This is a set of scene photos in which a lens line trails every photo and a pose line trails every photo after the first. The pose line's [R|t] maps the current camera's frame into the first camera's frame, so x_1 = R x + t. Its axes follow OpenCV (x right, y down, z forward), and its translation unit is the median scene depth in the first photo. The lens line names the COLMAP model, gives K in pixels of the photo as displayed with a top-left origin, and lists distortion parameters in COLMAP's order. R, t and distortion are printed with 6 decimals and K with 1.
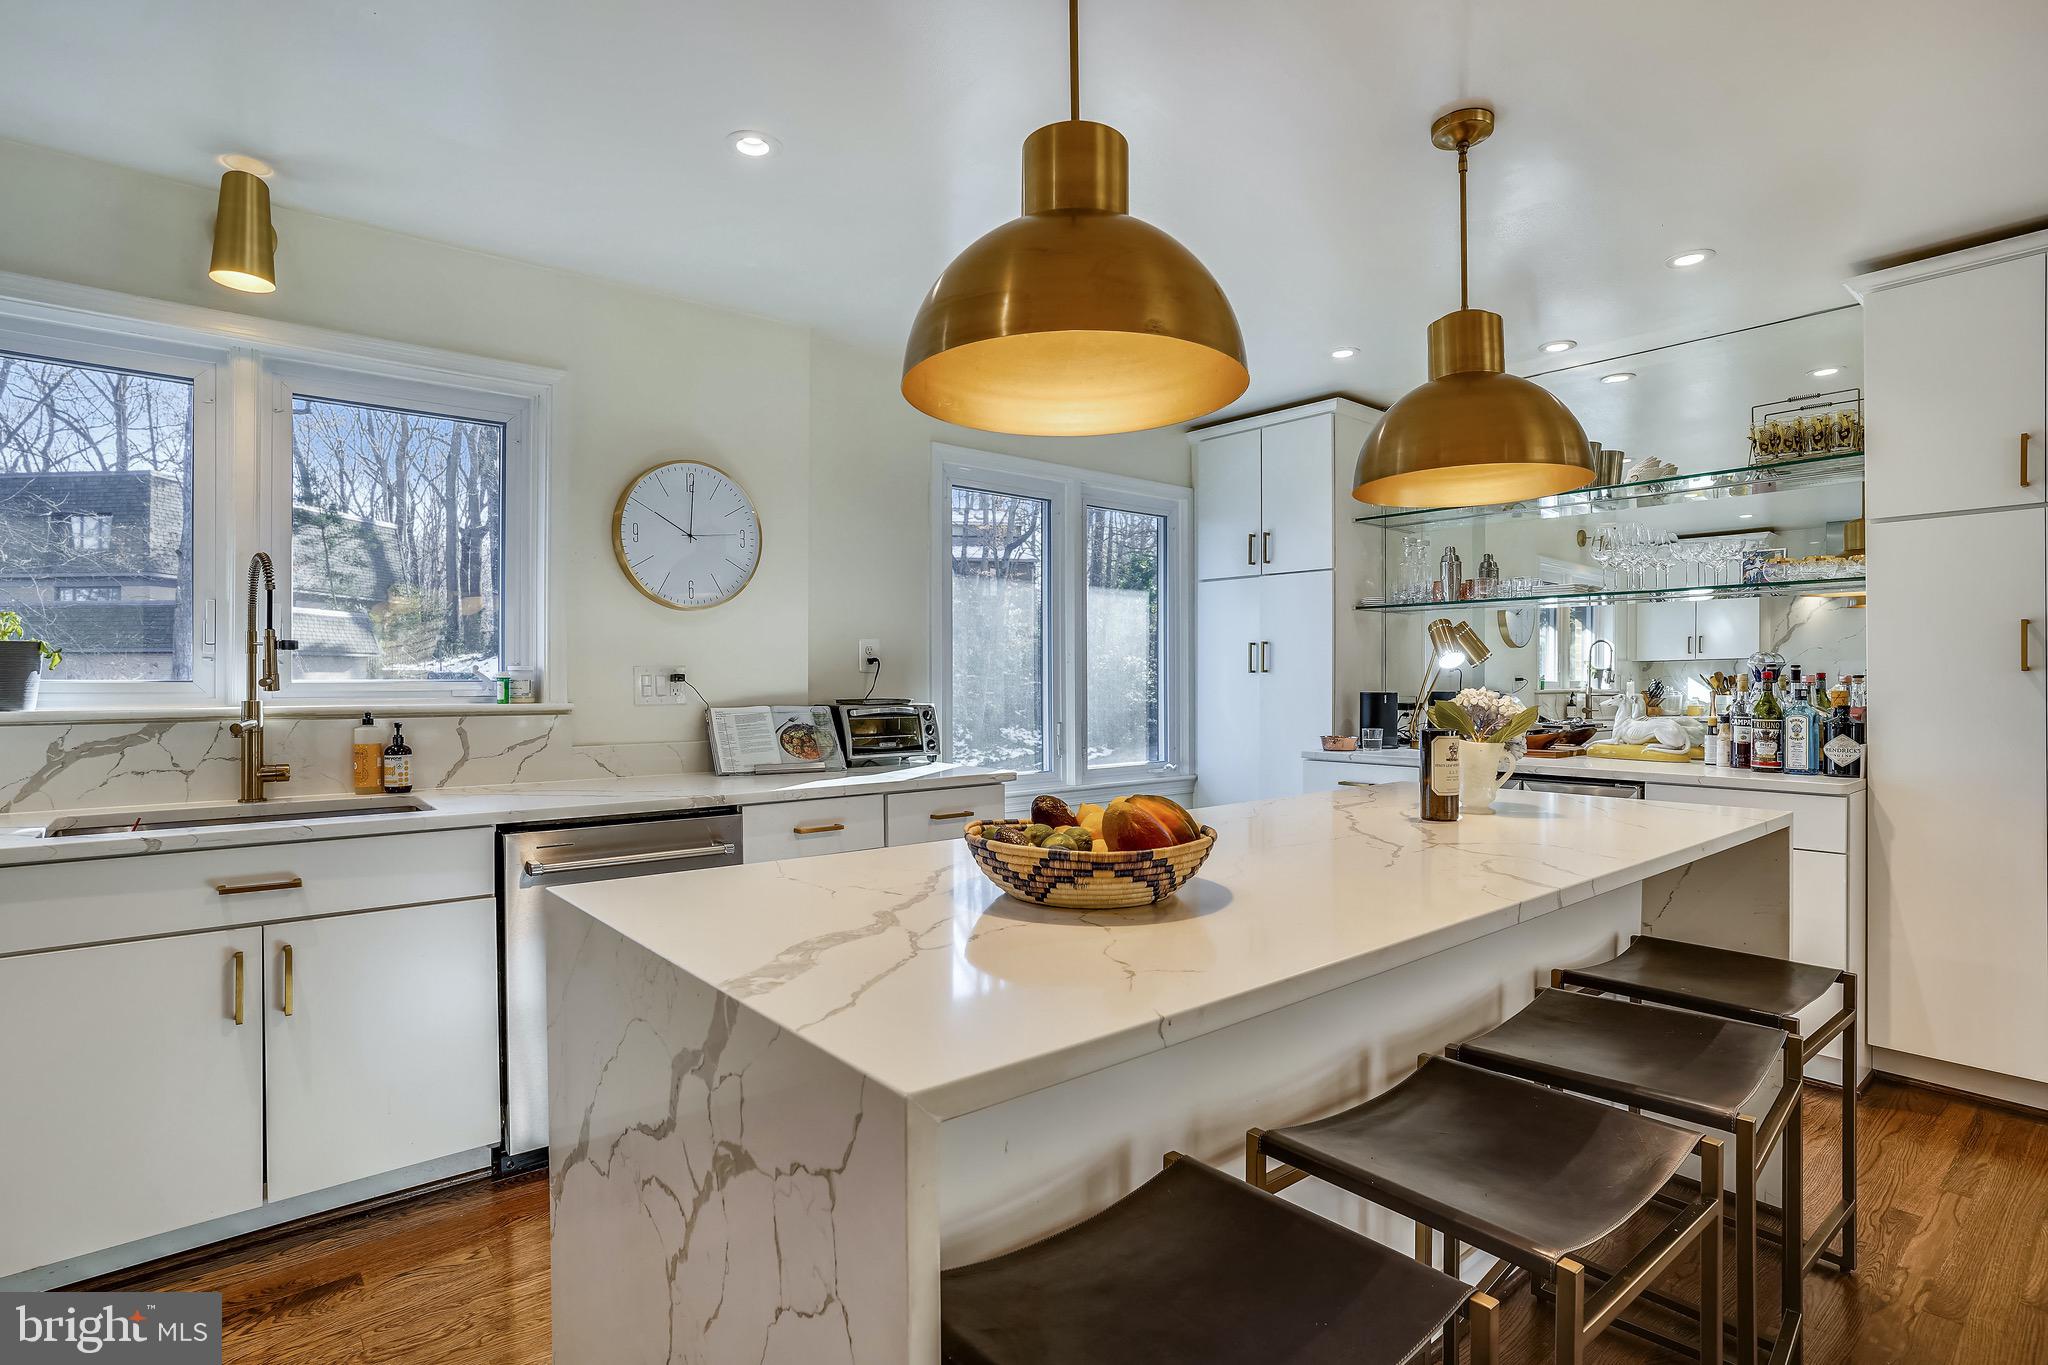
lens RADIAL K [[1007.3, 0, 1010.3], [0, 1007.3, 674.1], [0, 0, 1]] dist [-0.052302, 0.021414]
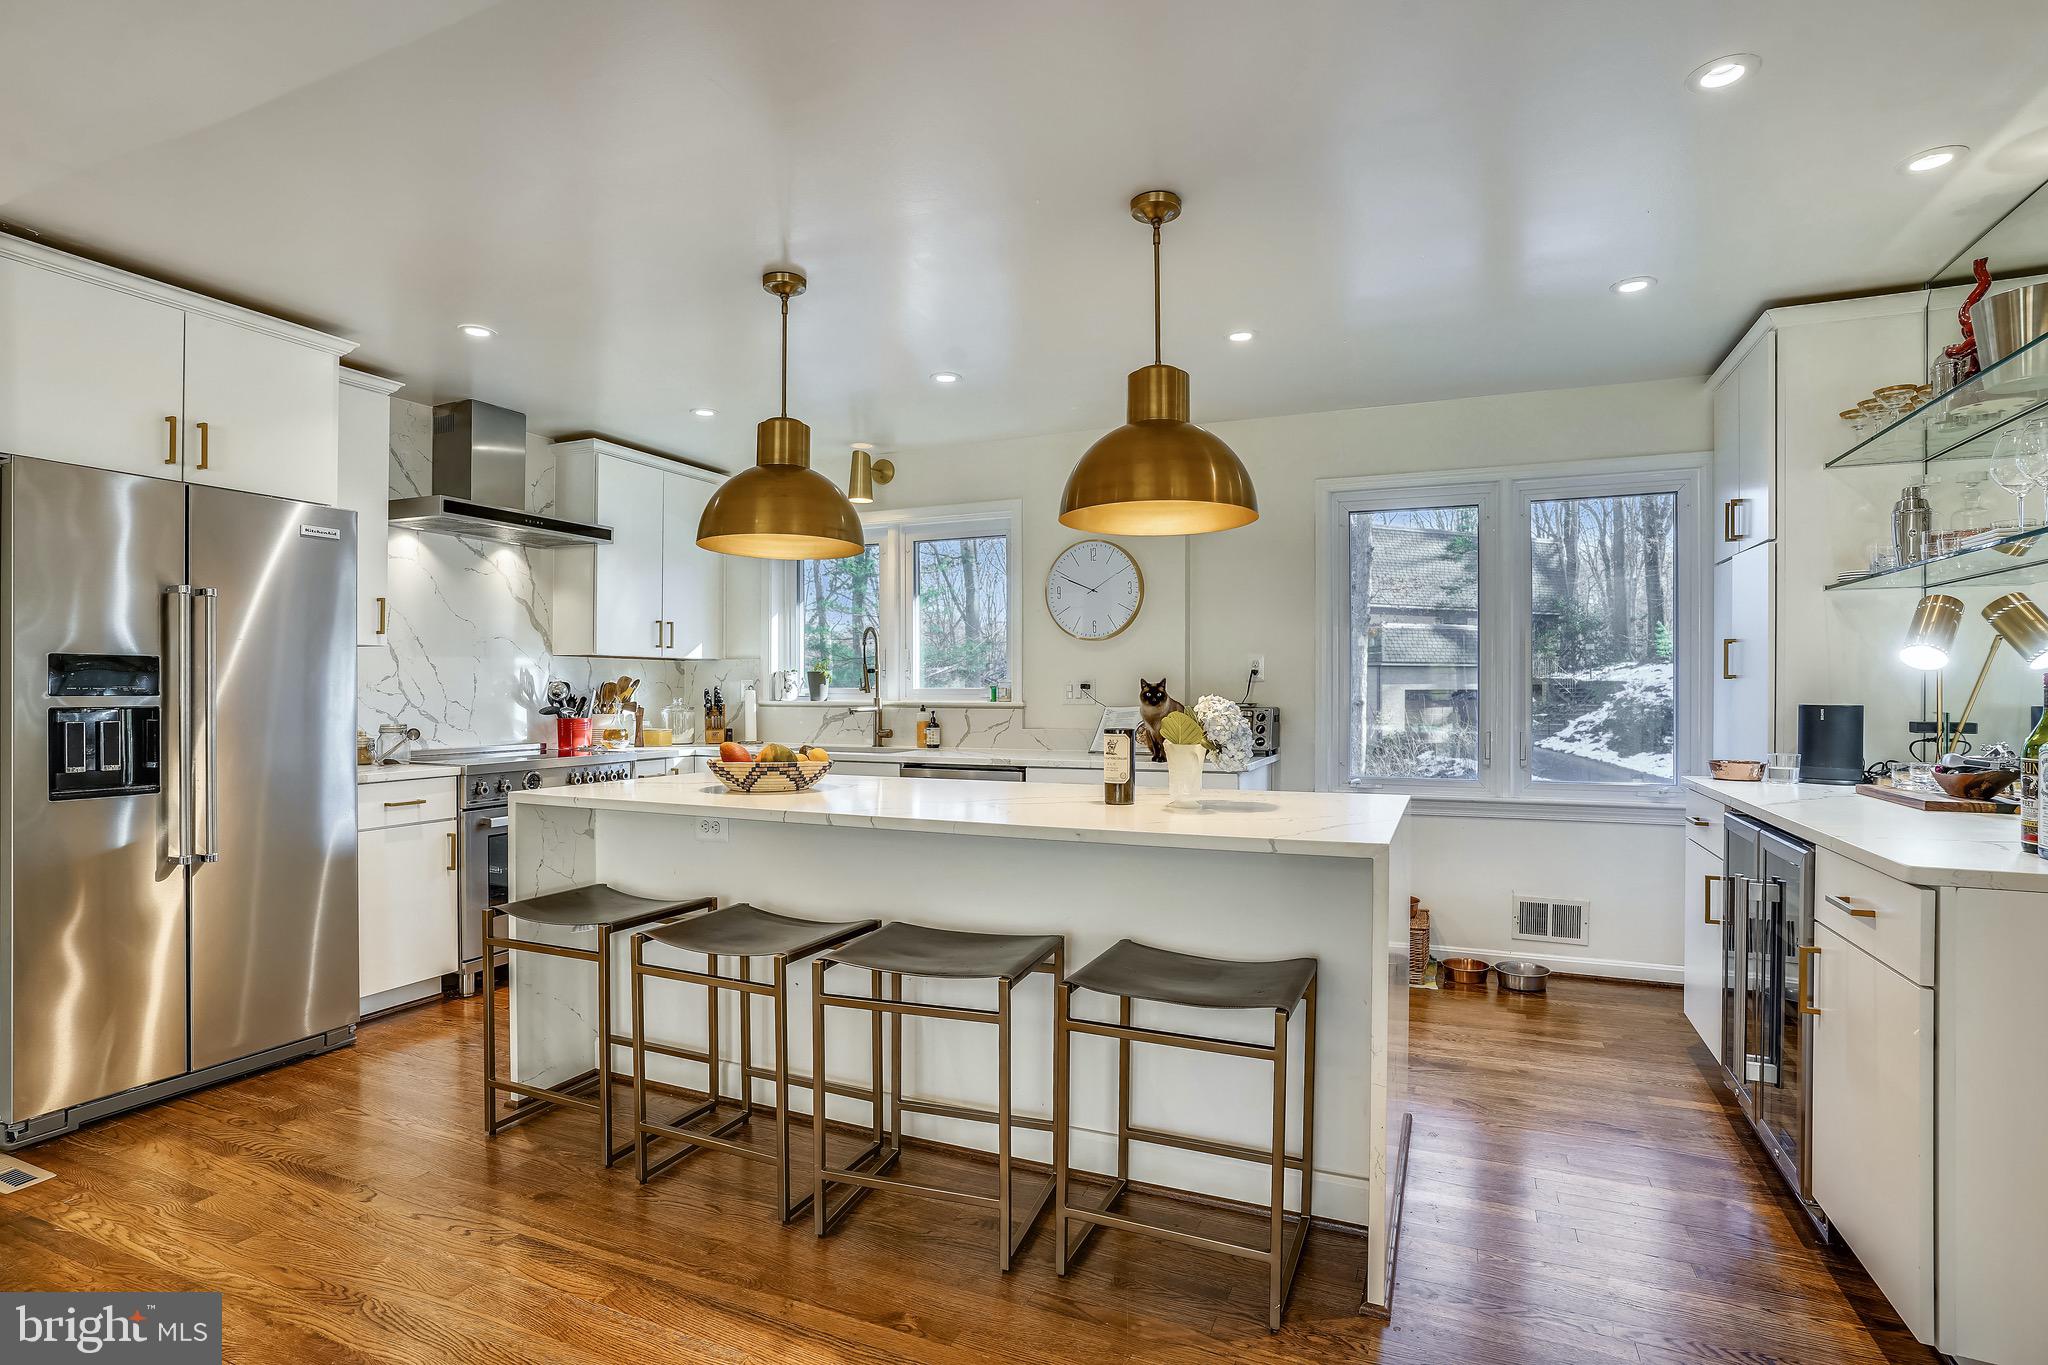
lens RADIAL K [[1007.3, 0, 1017.4], [0, 1007.3, 694.7], [0, 0, 1]] dist [-0.052302, 0.021414]
pose [[0.457971, 0.005939, -0.888947, 1.025804], [0.004717, 0.999947, 0.009110, 0.002037], [0.888955, -0.008365, 0.457919, 0.233434]]
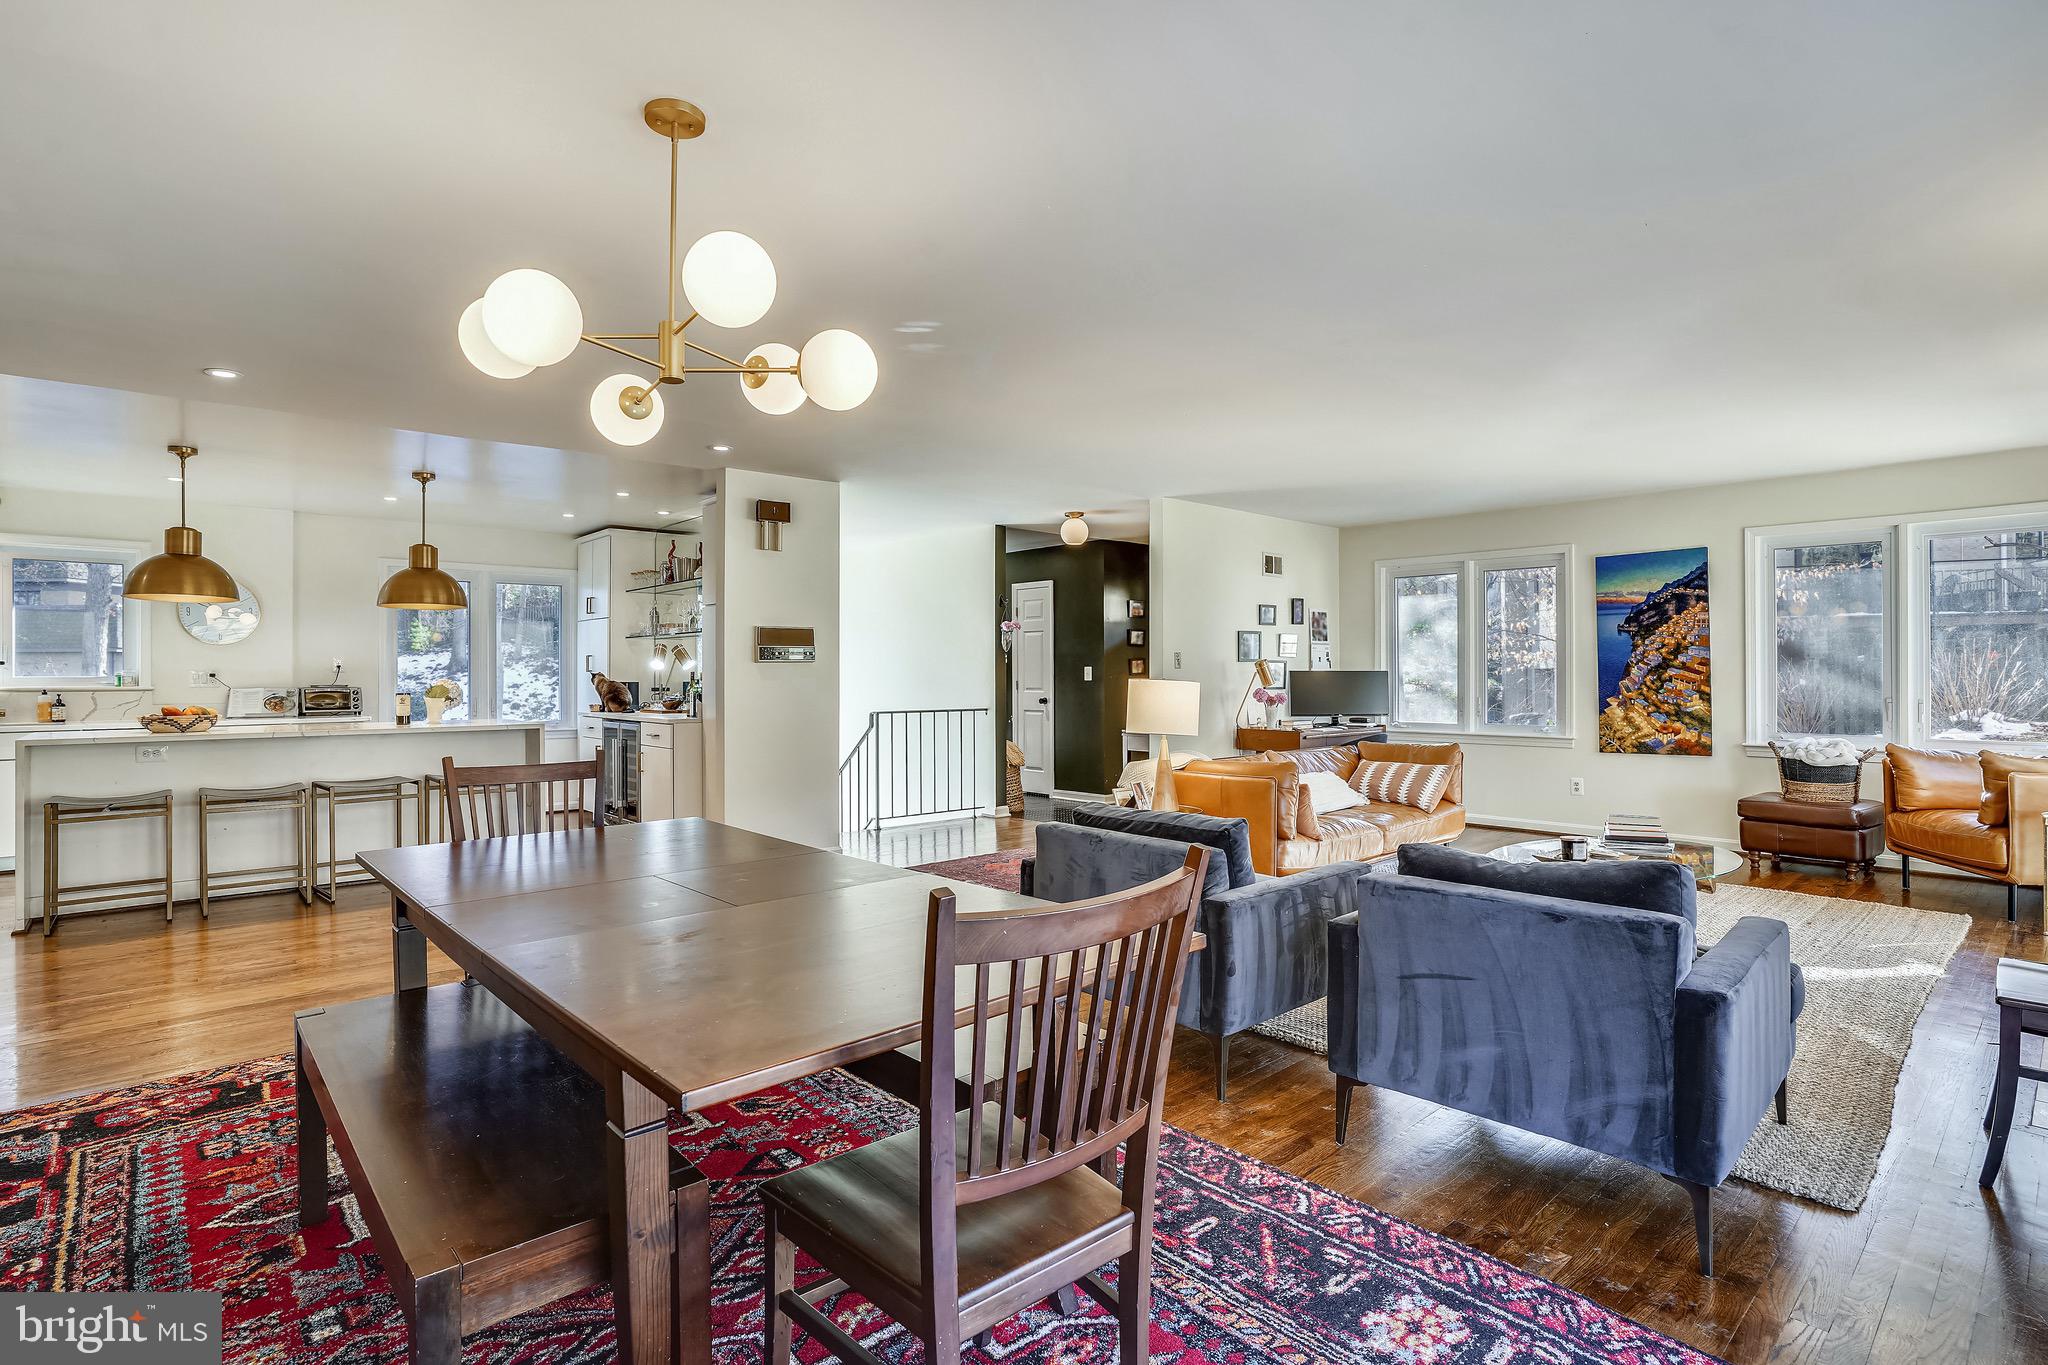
lens RADIAL K [[1007.3, 0, 1030.9], [0, 1007.3, 674.5], [0, 0, 1]] dist [-0.052302, 0.021414]
pose [[0.998386, -0.001878, 0.056762, 1.467162], [0.001645, 0.999990, 0.004155, -0.004775], [-0.056770, -0.004055, 0.998379, -1.383169]]
